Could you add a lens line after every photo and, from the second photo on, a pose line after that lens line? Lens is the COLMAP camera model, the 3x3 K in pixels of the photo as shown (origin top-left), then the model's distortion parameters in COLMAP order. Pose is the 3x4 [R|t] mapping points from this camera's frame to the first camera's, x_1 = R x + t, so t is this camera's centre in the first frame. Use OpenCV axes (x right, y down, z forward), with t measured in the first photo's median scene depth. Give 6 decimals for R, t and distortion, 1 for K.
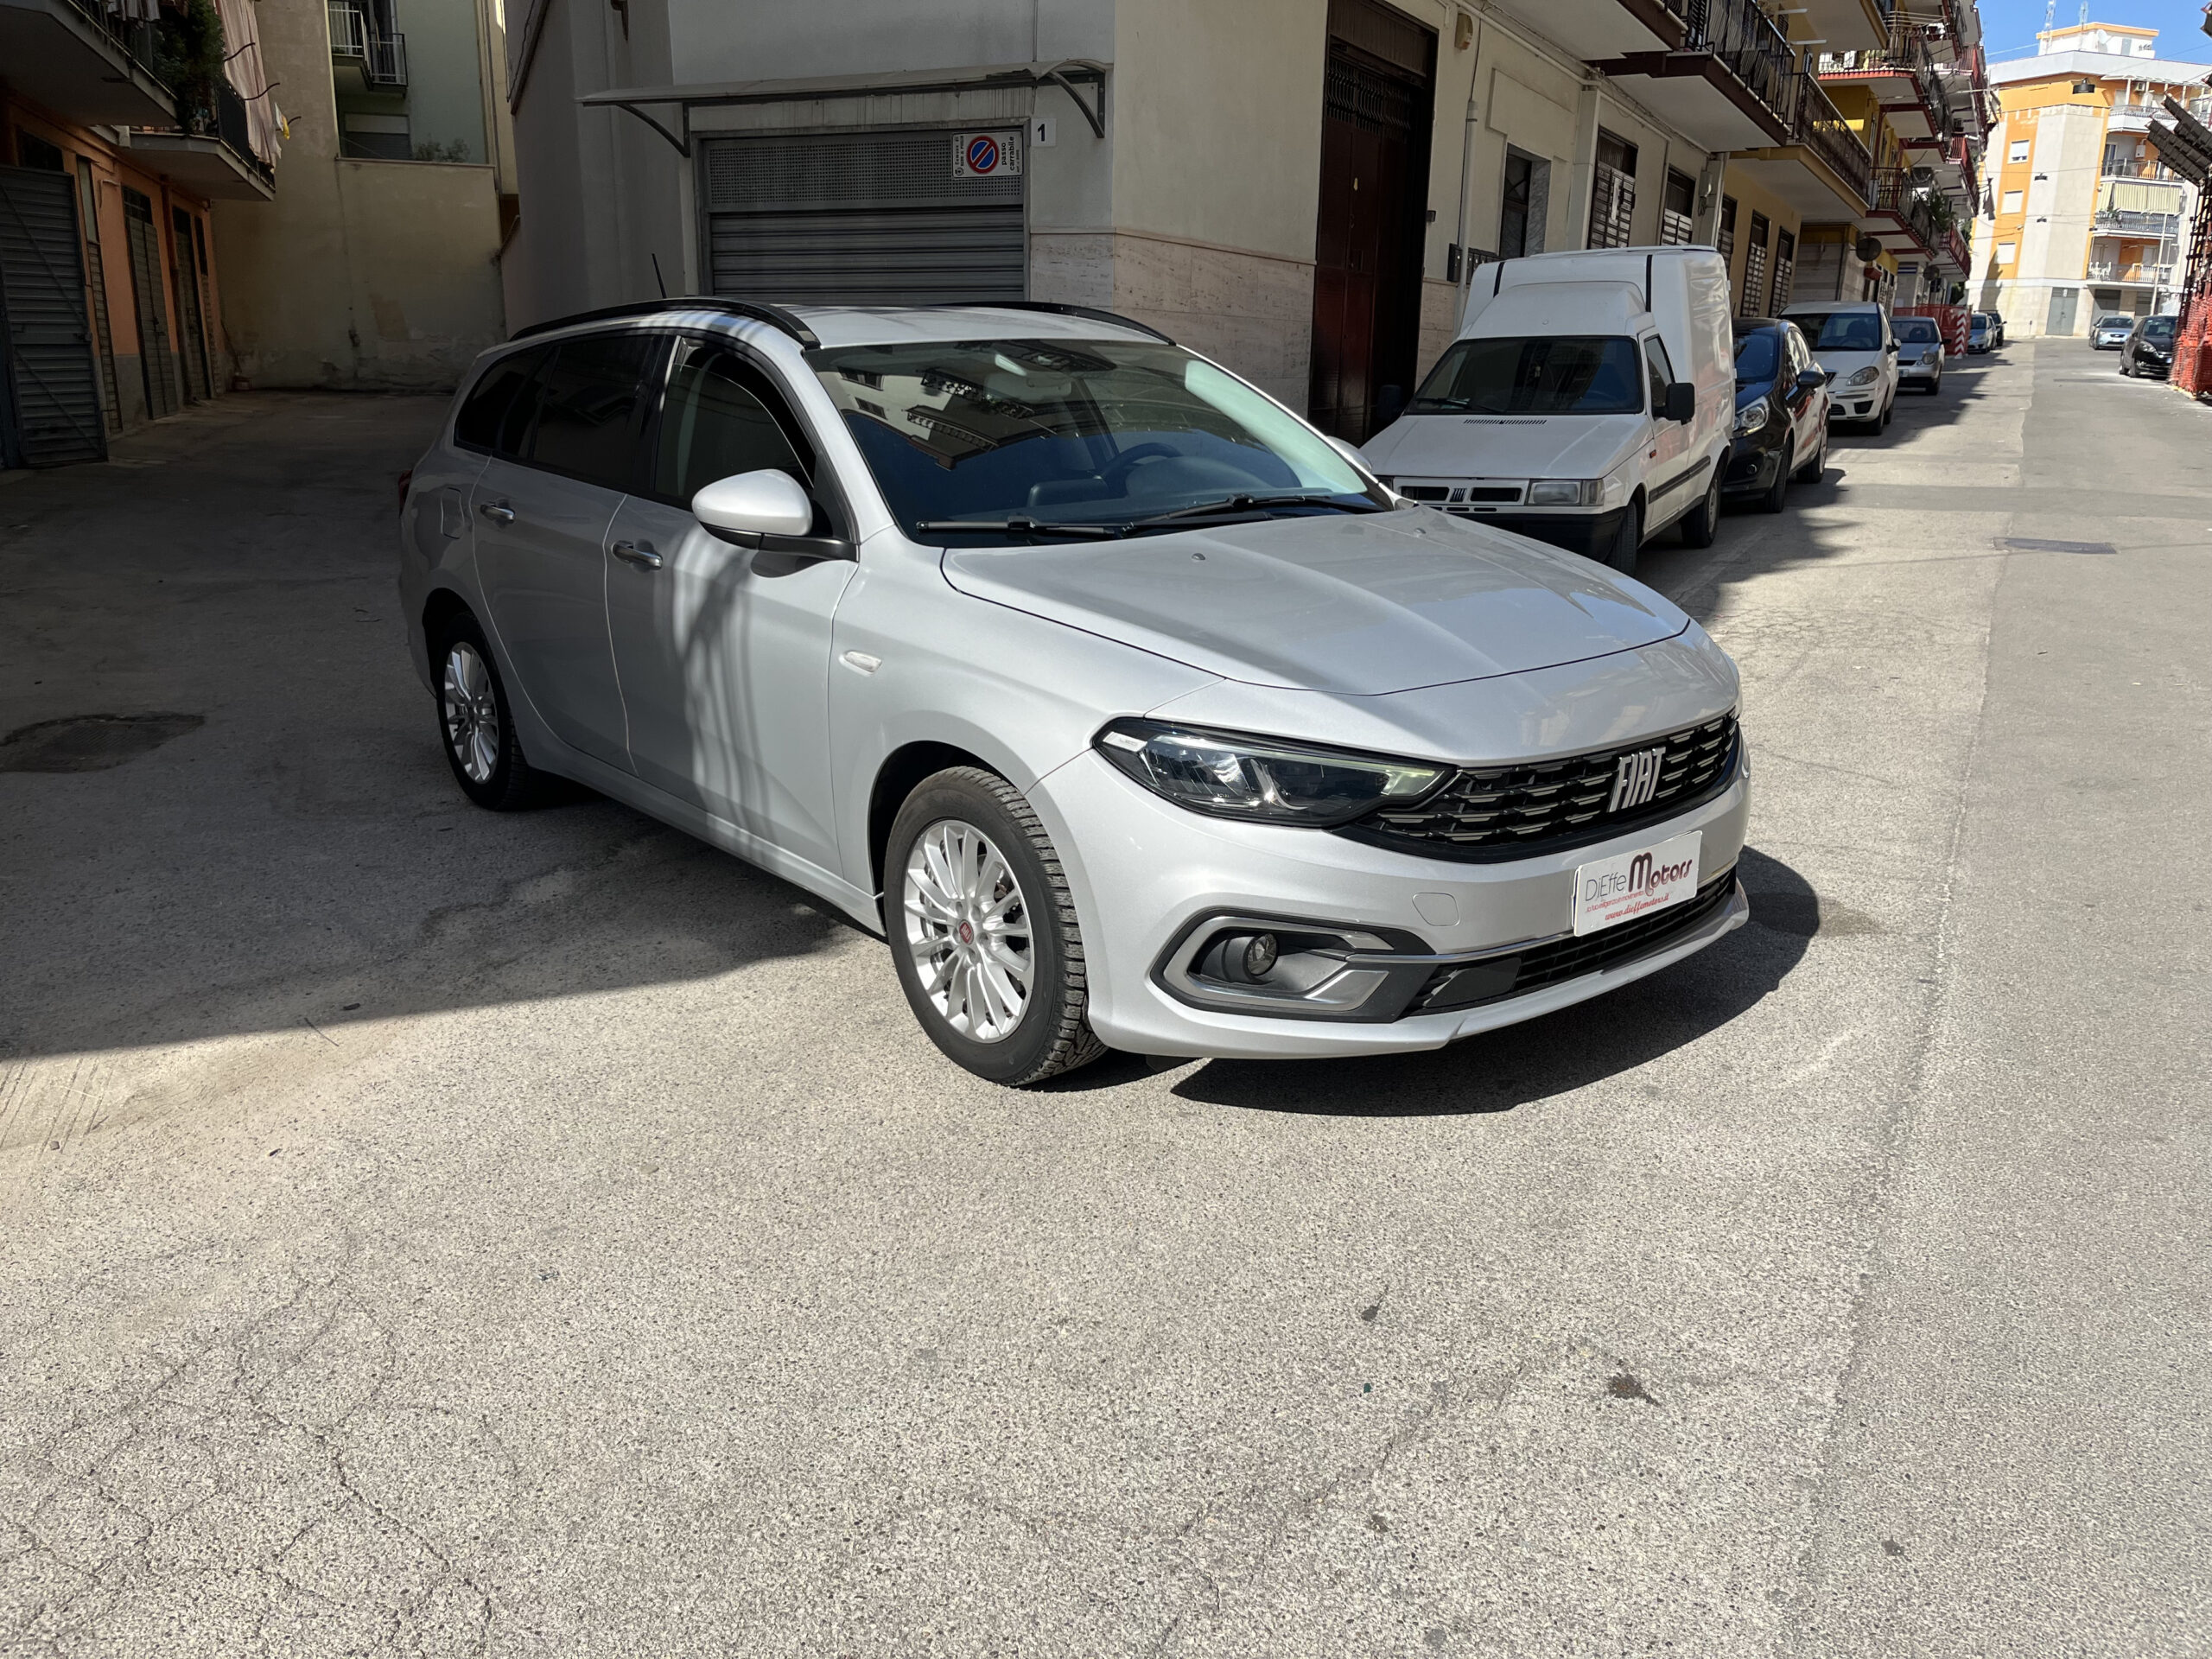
lens RADIAL K [[1702.4, 0, 1093.7], [0, 1702.4, 814.0], [0, 0, 1]] dist [0.062605, -0.099341]
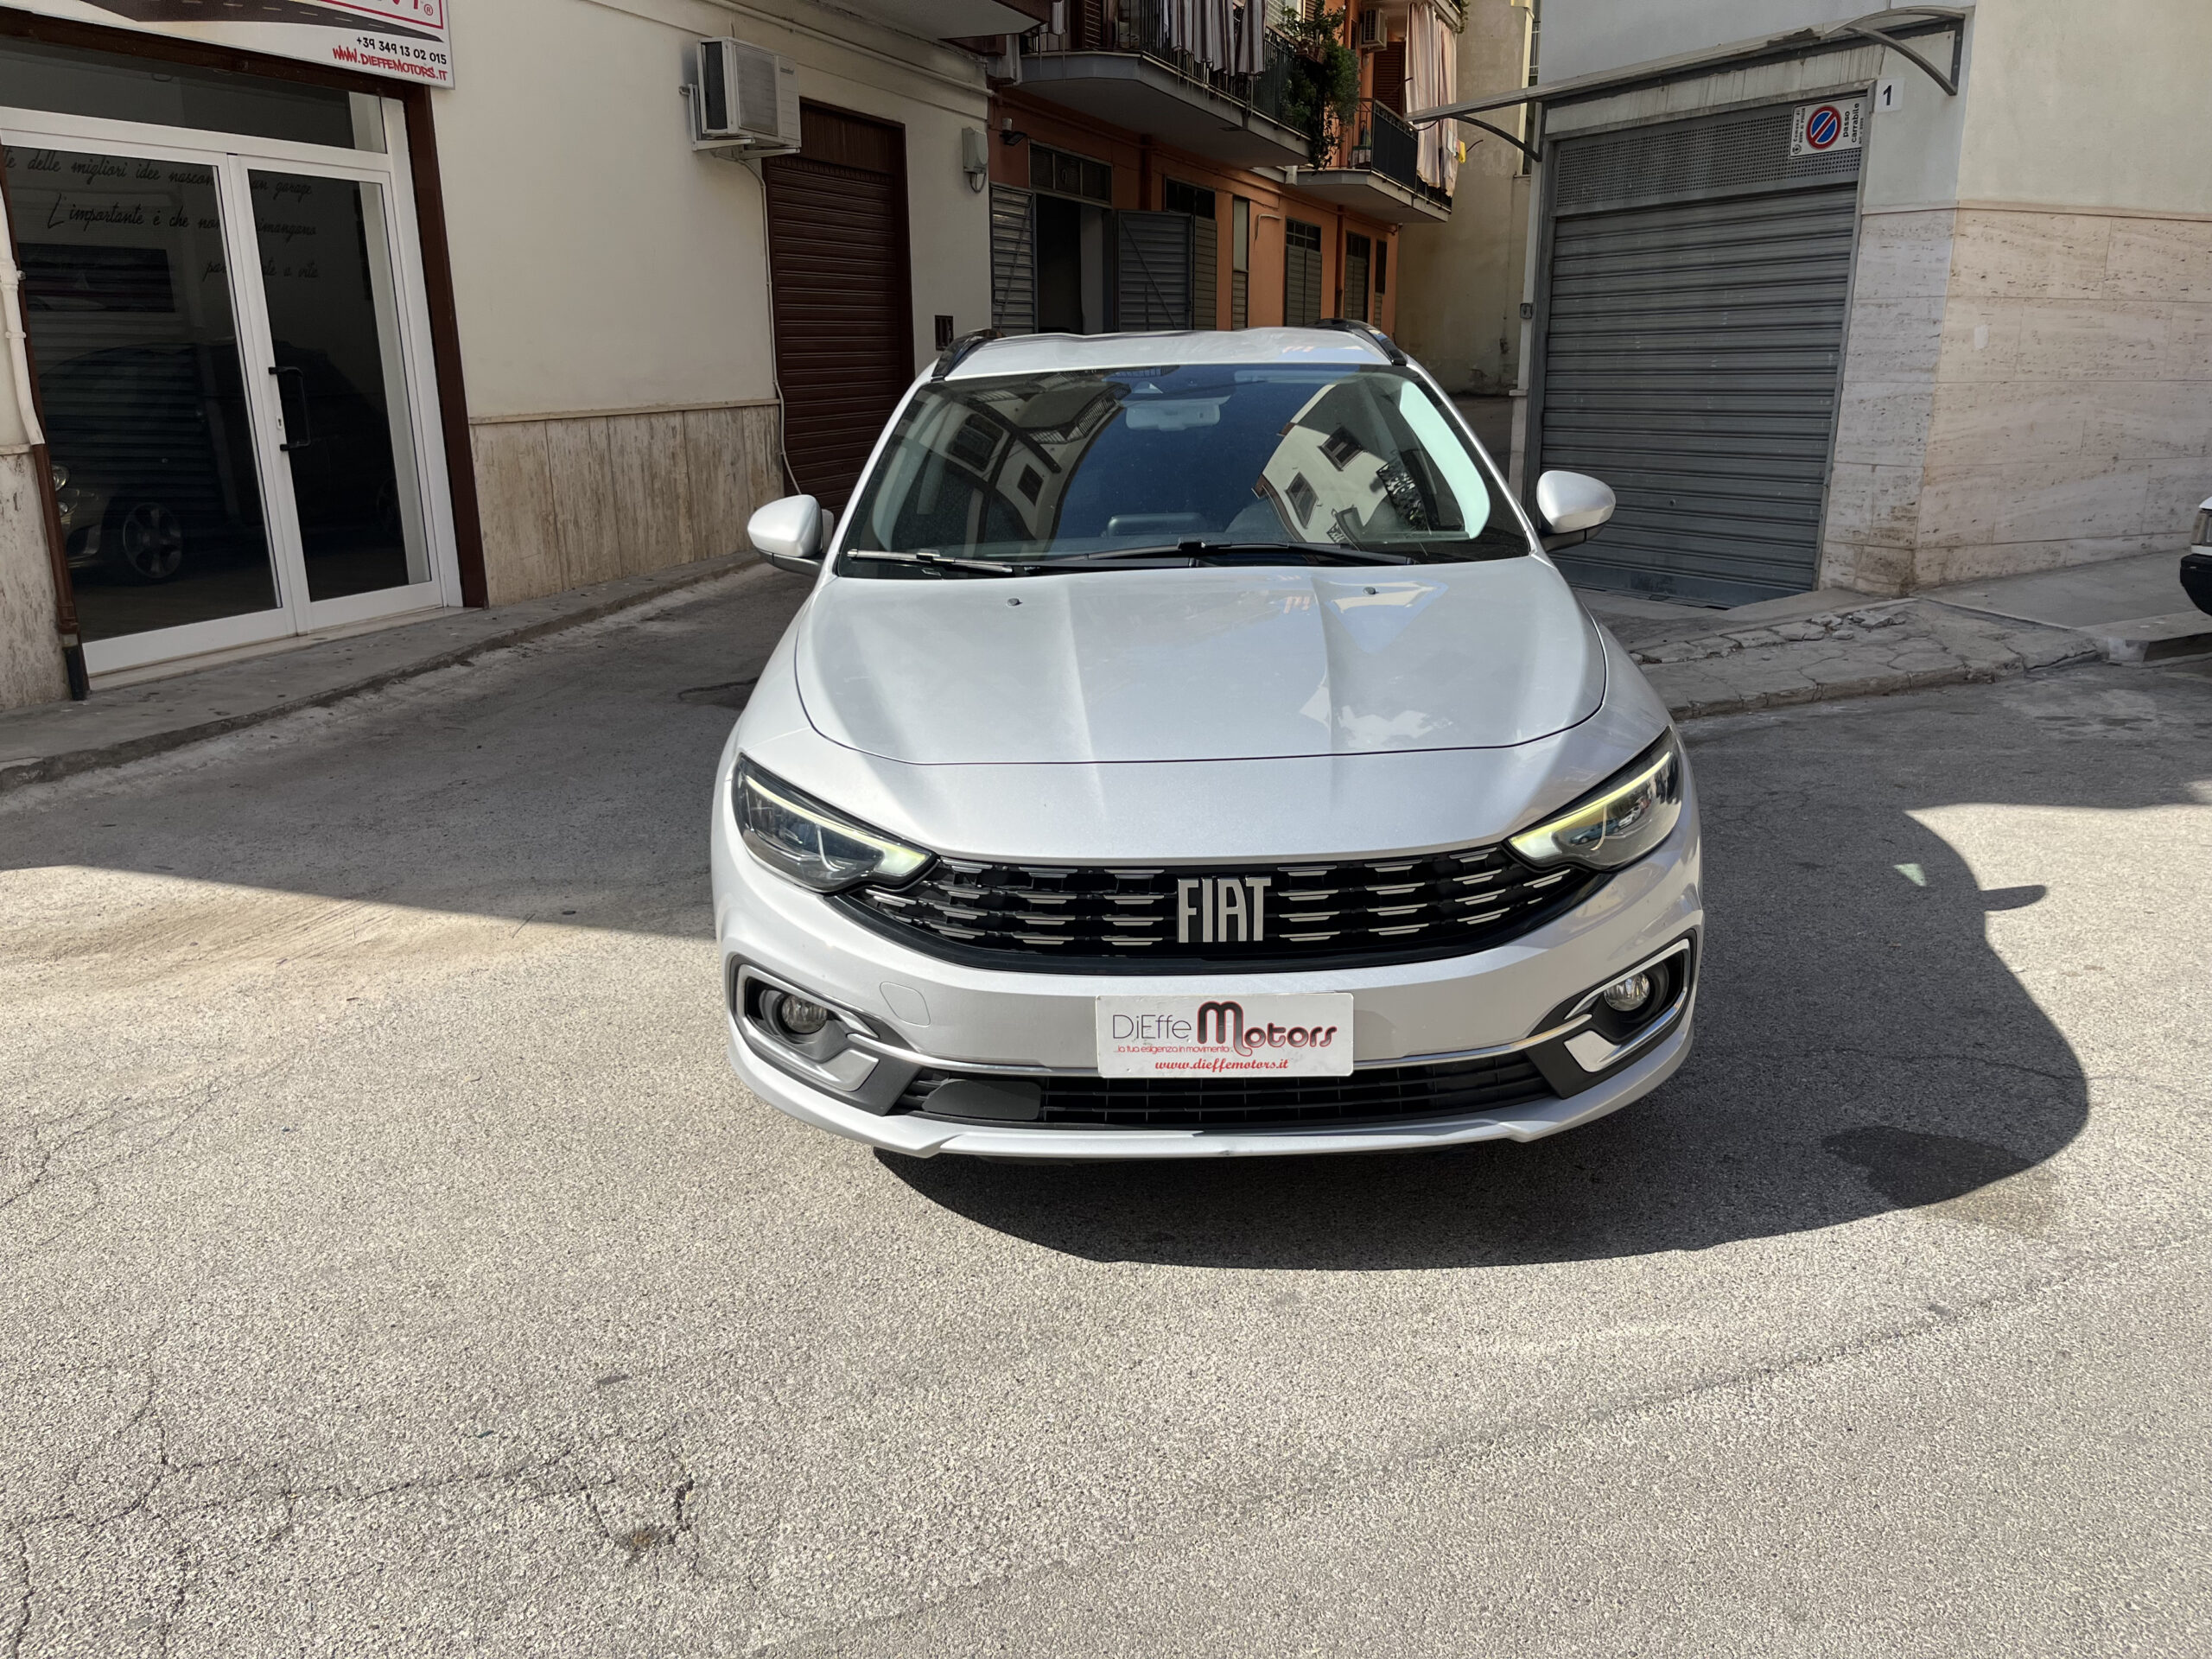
lens RADIAL K [[1689.4, 0, 1080.1], [0, 1689.4, 832.8], [0, 0, 1]] dist [0.079979, -0.118429]
pose [[0.763826, 0.155235, -0.626475, 0.258799], [-0.148016, 0.986907, 0.064079, -0.033323], [0.628220, 0.043783, 0.776803, 0.110149]]
